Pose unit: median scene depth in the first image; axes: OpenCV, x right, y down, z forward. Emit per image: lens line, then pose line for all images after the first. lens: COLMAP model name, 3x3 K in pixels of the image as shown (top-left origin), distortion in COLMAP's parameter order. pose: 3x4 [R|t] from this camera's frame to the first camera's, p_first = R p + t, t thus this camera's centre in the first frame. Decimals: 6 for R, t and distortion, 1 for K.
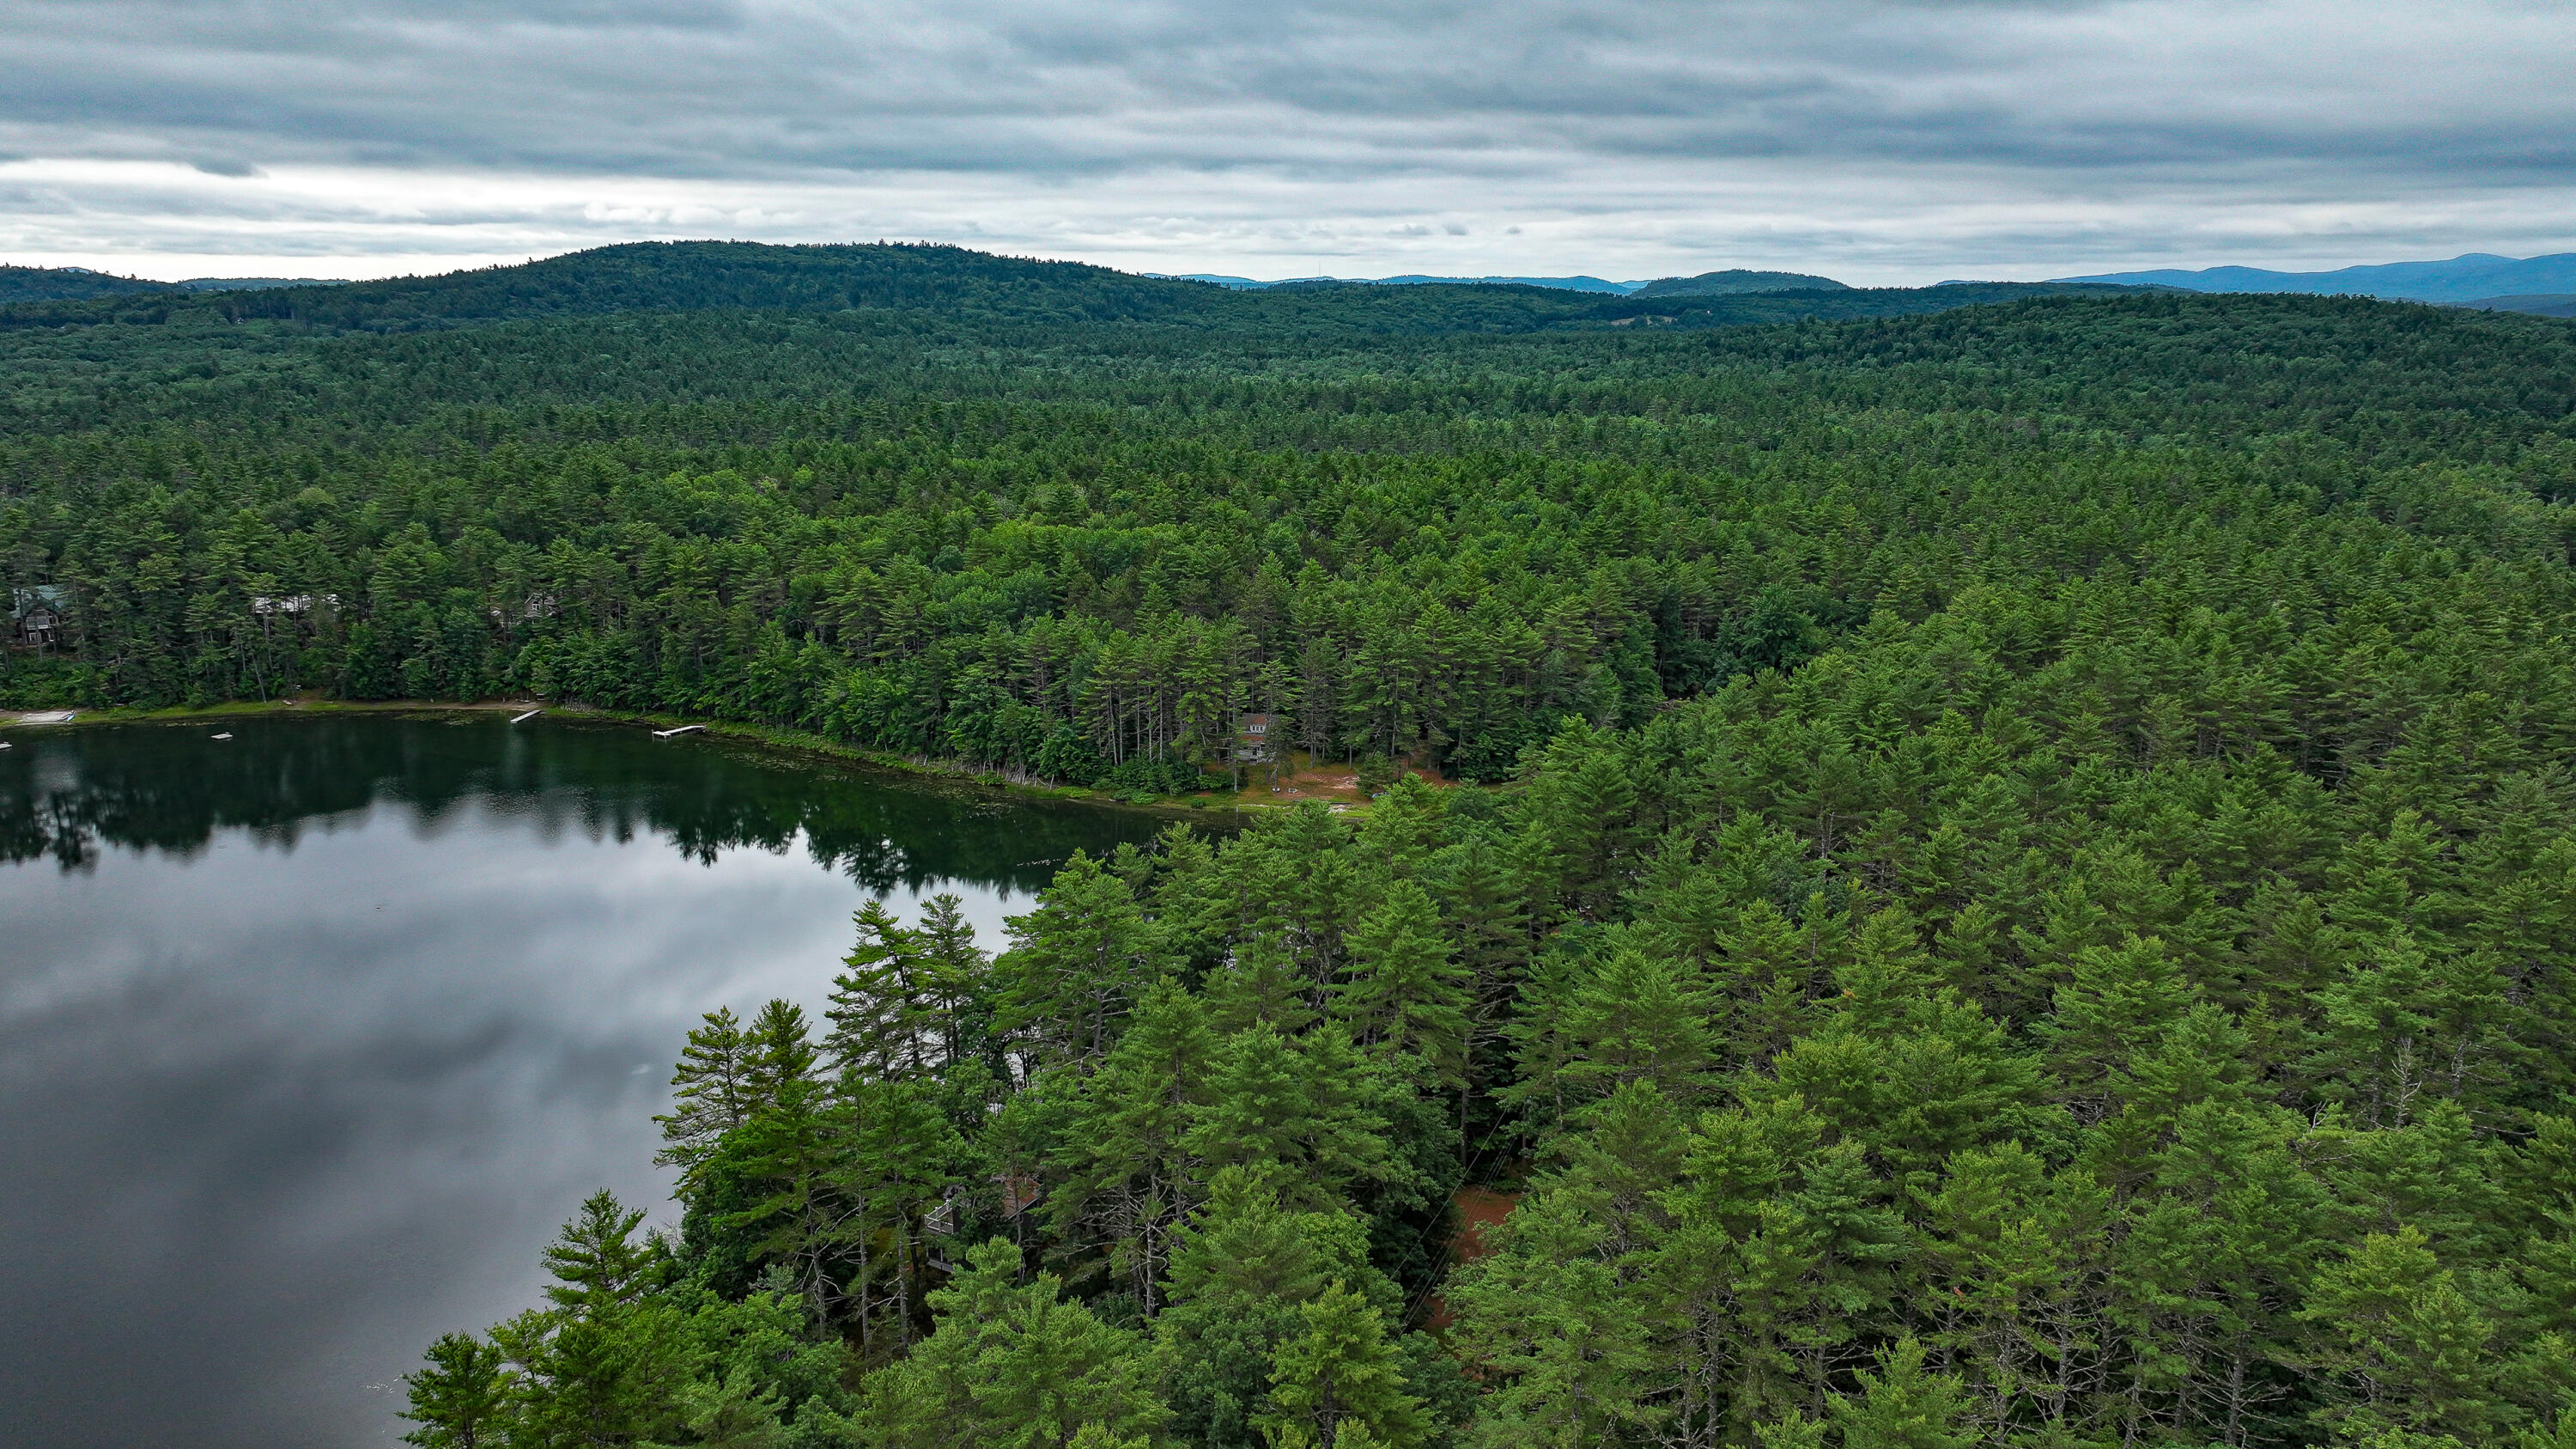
lens RADIAL K [[1822.8, 0, 1295.1], [0, 1822.8, 710.6], [0, 0, 1]] dist [0.002325, 0.010856]
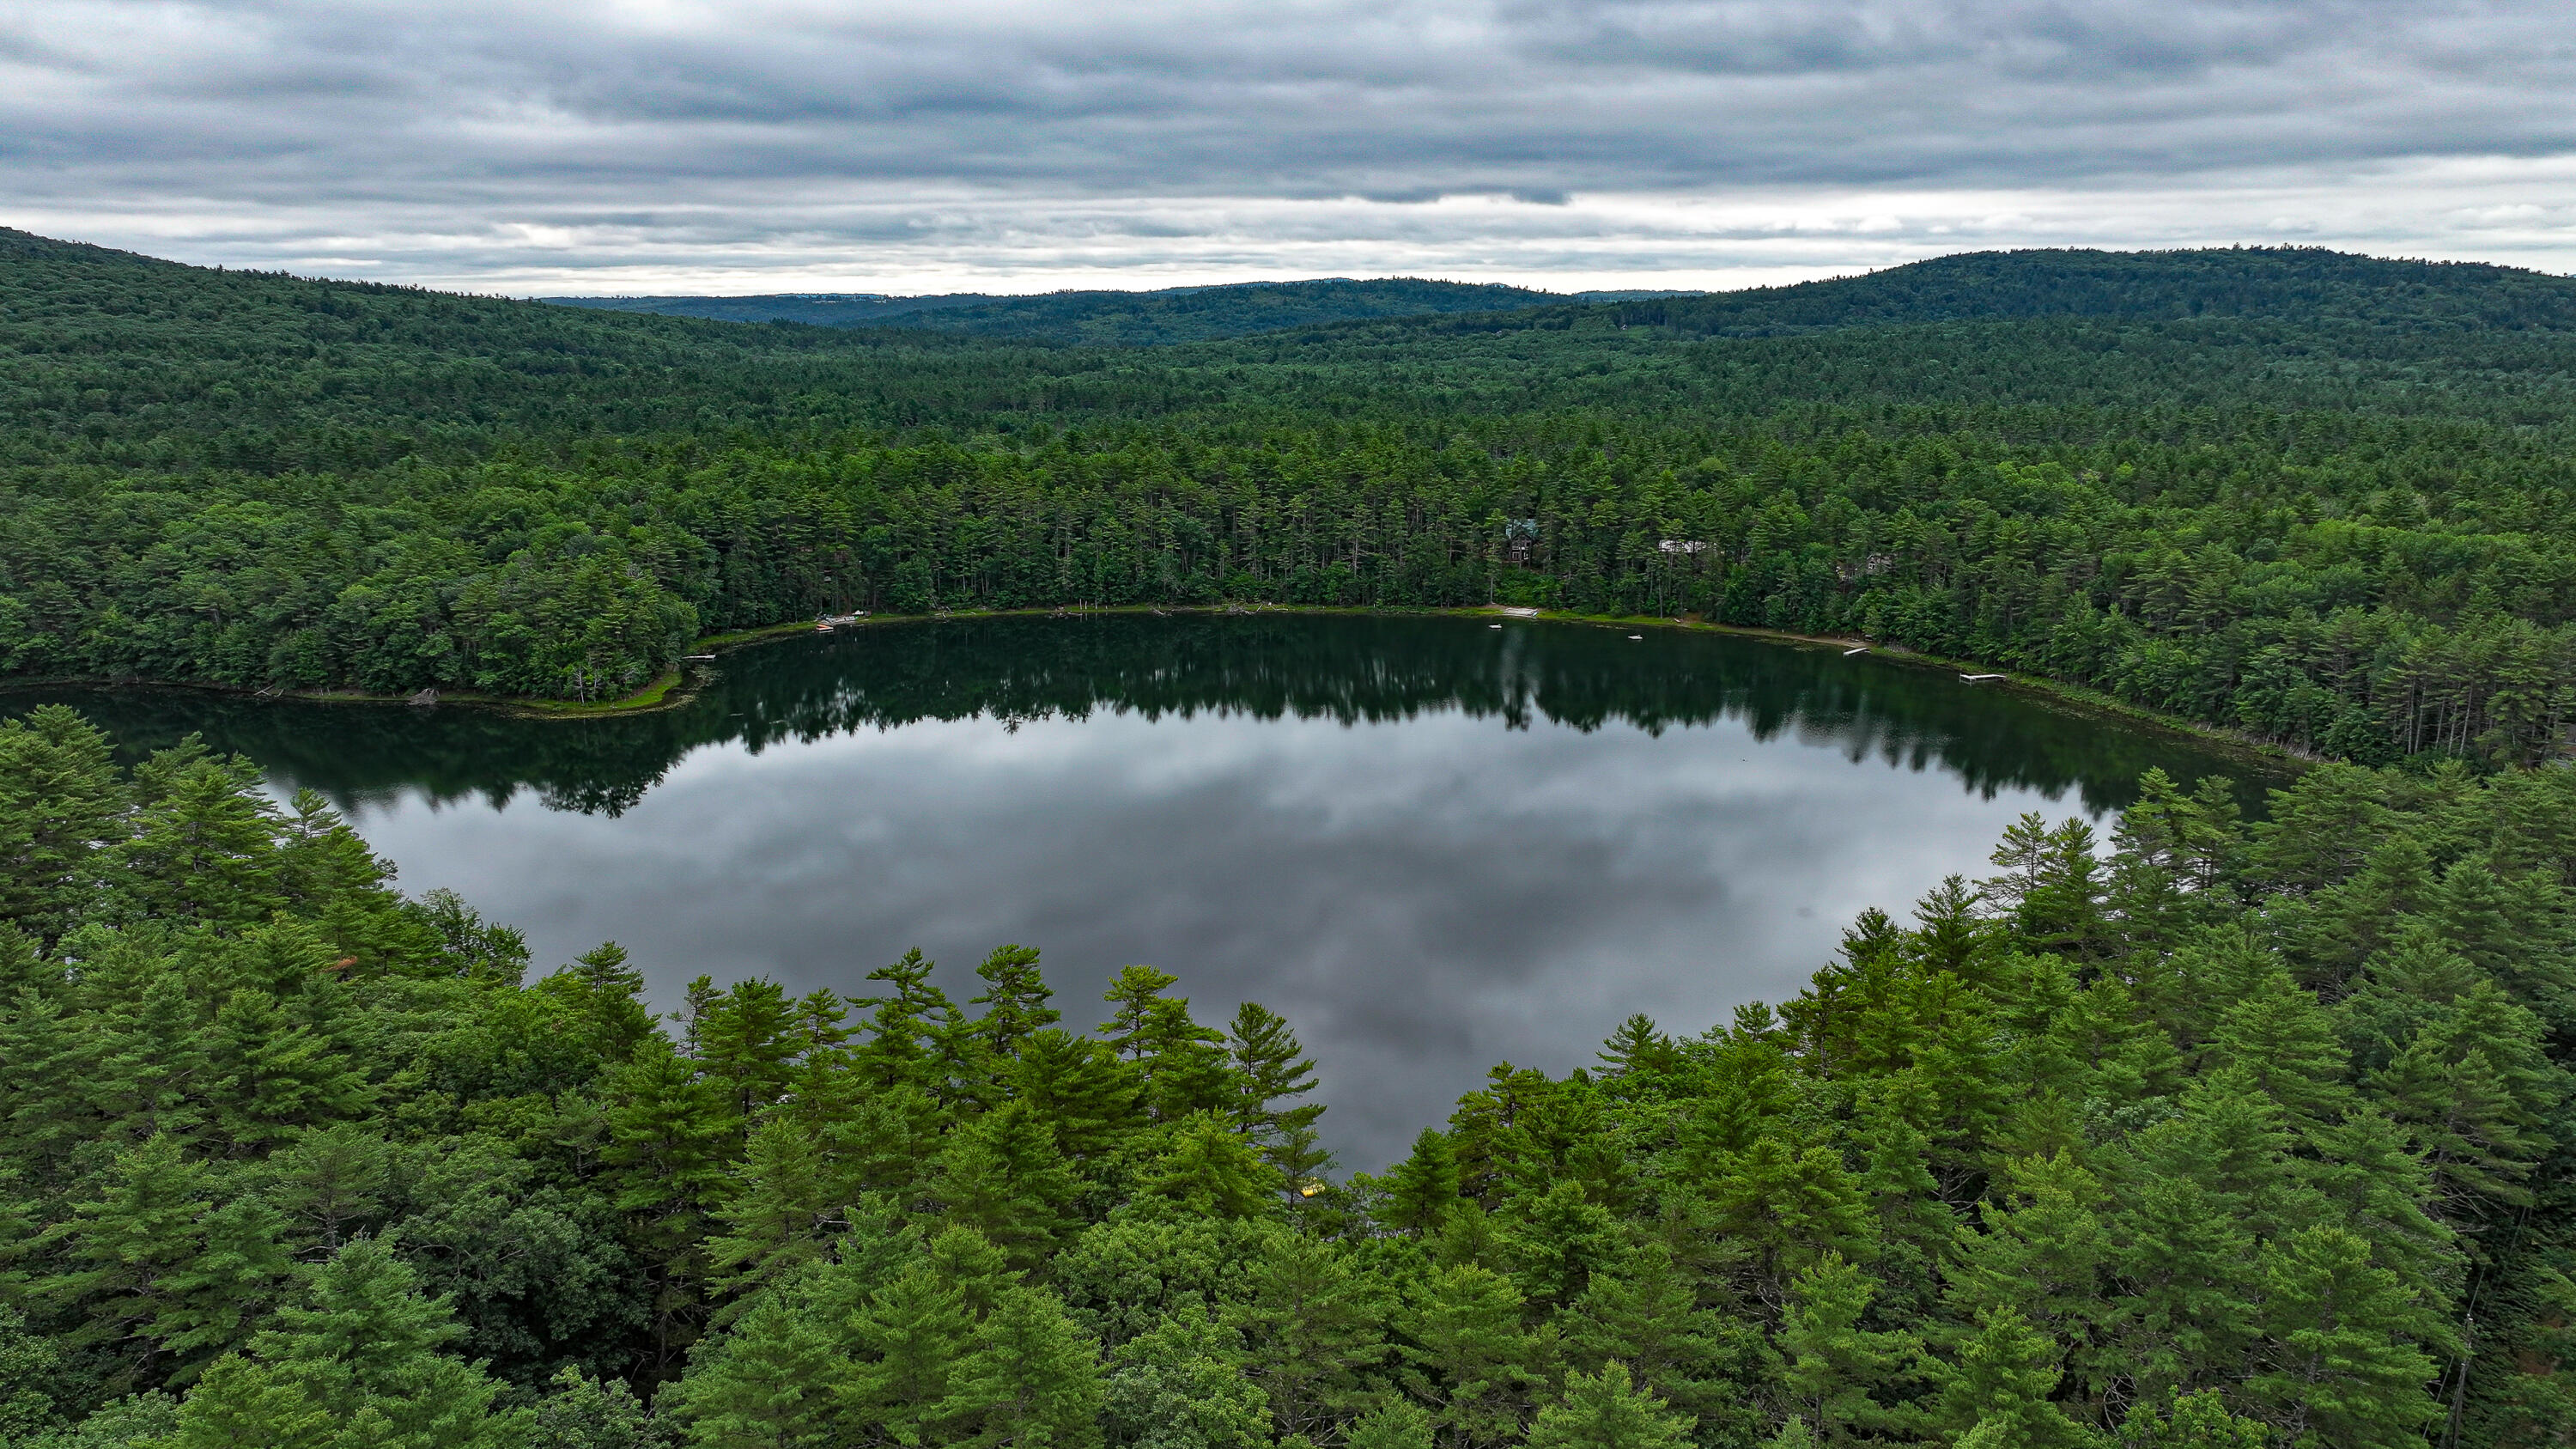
lens RADIAL K [[1822.8, 0, 1295.1], [0, 1822.8, 710.6], [0, 0, 1]] dist [0.002325, 0.010856]
pose [[0.777772, 0.135170, -0.613841, 0.036431], [-0.137718, 0.989520, 0.043400, 0.039886], [0.613274, 0.050781, 0.788236, -0.176881]]
